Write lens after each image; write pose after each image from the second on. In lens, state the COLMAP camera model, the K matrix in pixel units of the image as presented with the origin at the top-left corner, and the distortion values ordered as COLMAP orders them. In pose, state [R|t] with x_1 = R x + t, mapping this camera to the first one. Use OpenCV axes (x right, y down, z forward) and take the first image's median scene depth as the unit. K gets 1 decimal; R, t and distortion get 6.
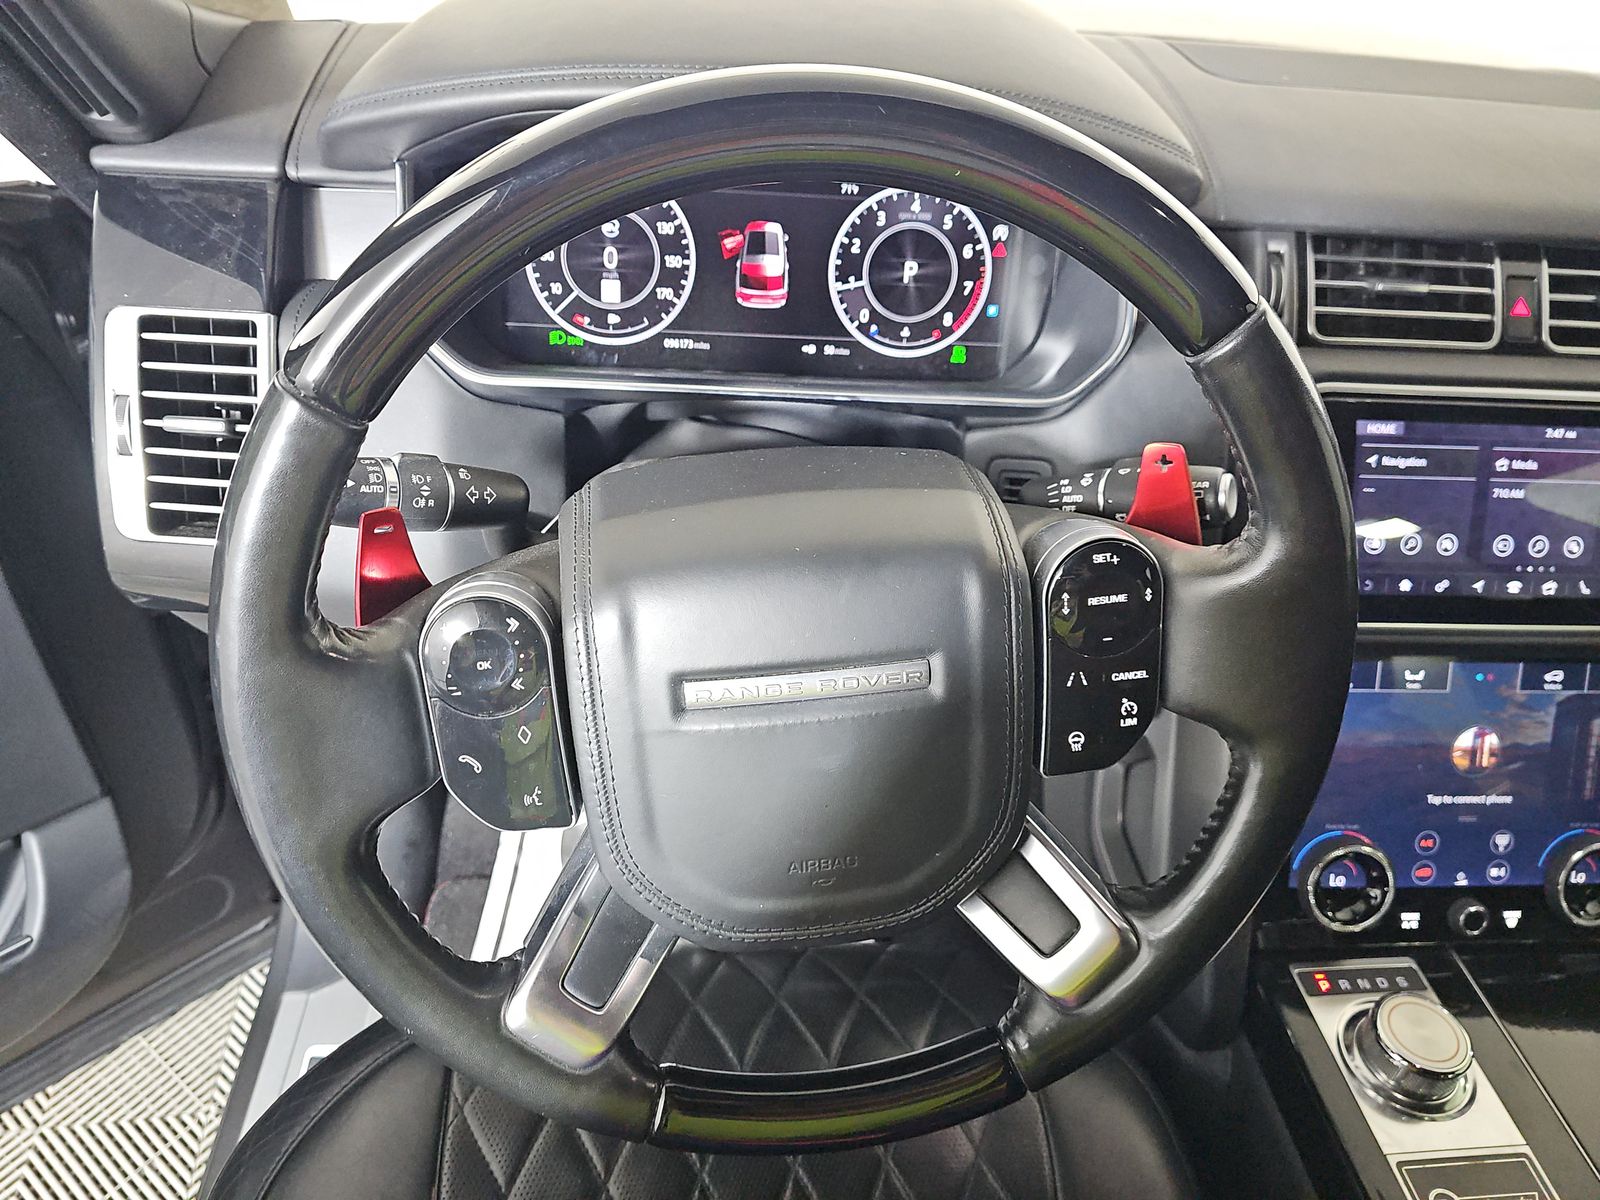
lens RADIAL K [[1066.9, 0, 771.1], [0, 1066.9, 632.2], [0, 0, 1]] dist [0.008058, -0.012103]
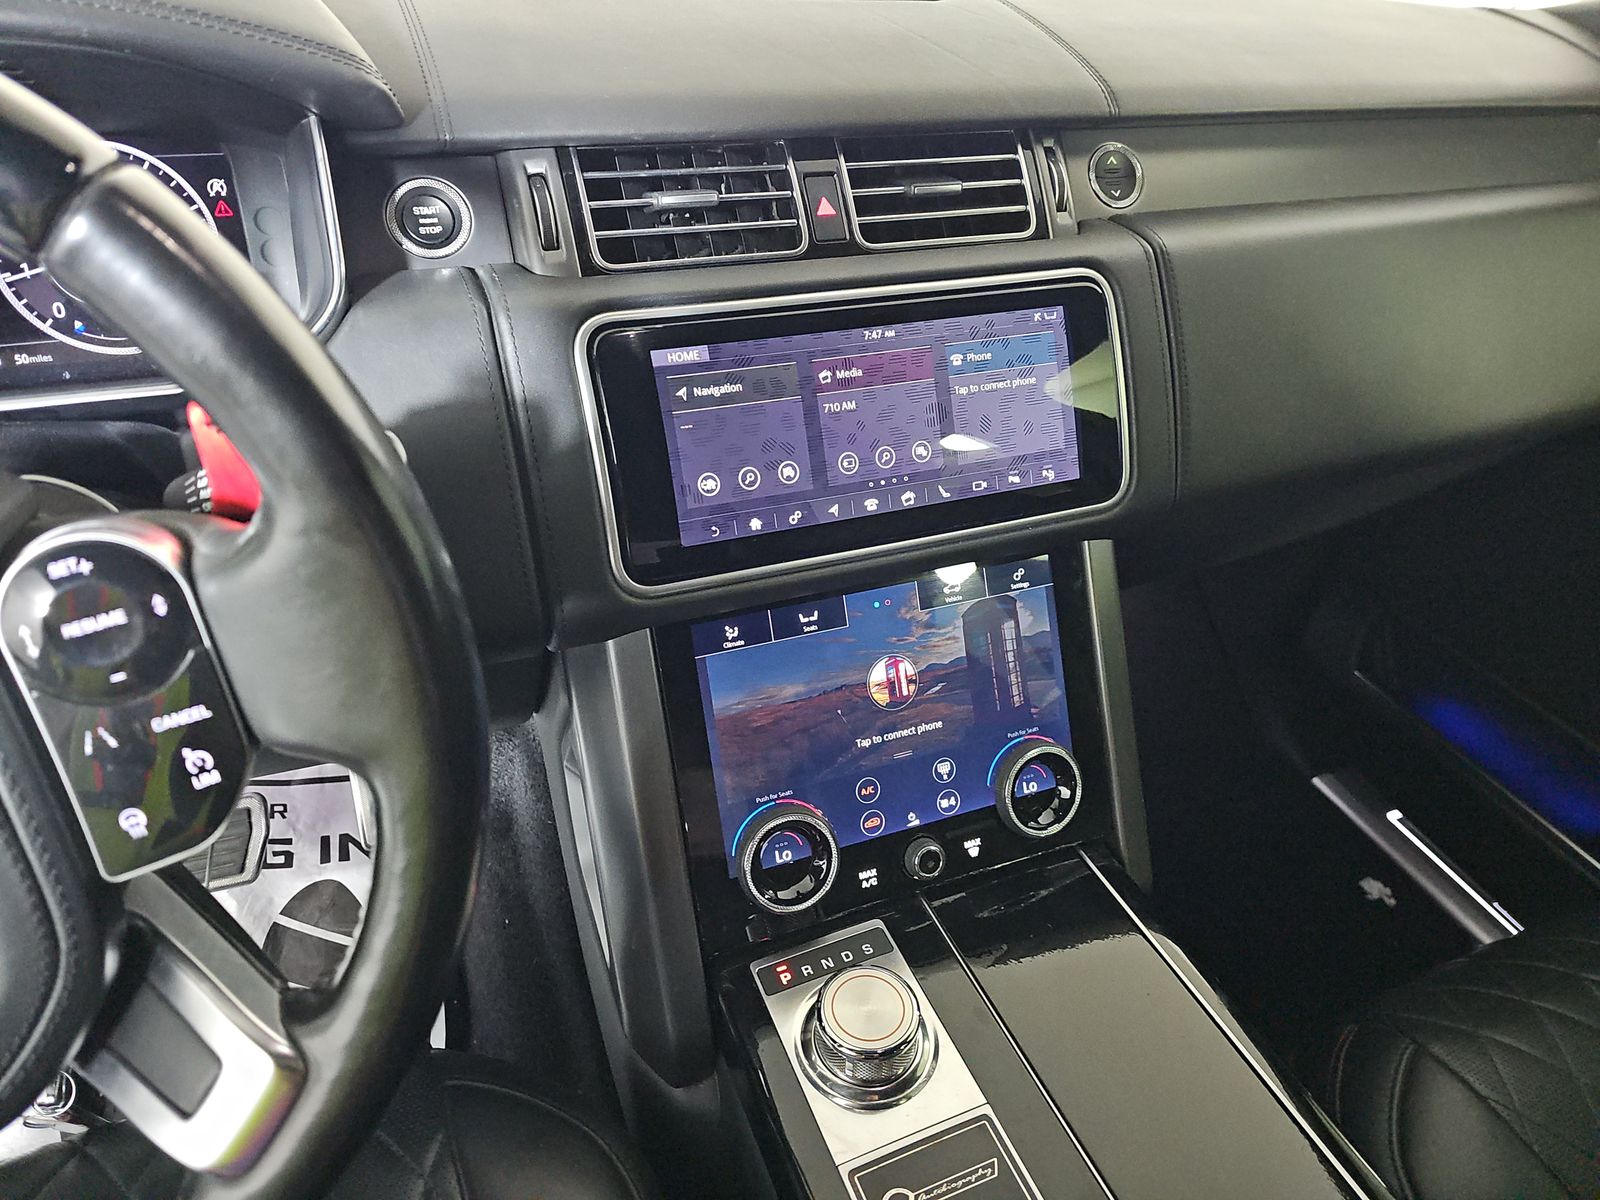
lens RADIAL K [[1066.9, 0, 804.4], [0, 1066.9, 596.7], [0, 0, 1]] dist [0.008058, -0.012103]
pose [[0.949192, -0.198249, 0.244400, 0.388812], [0.203993, 0.978971, 0.001849, 0.021706], [-0.239627, 0.048101, 0.969673, 0.120365]]
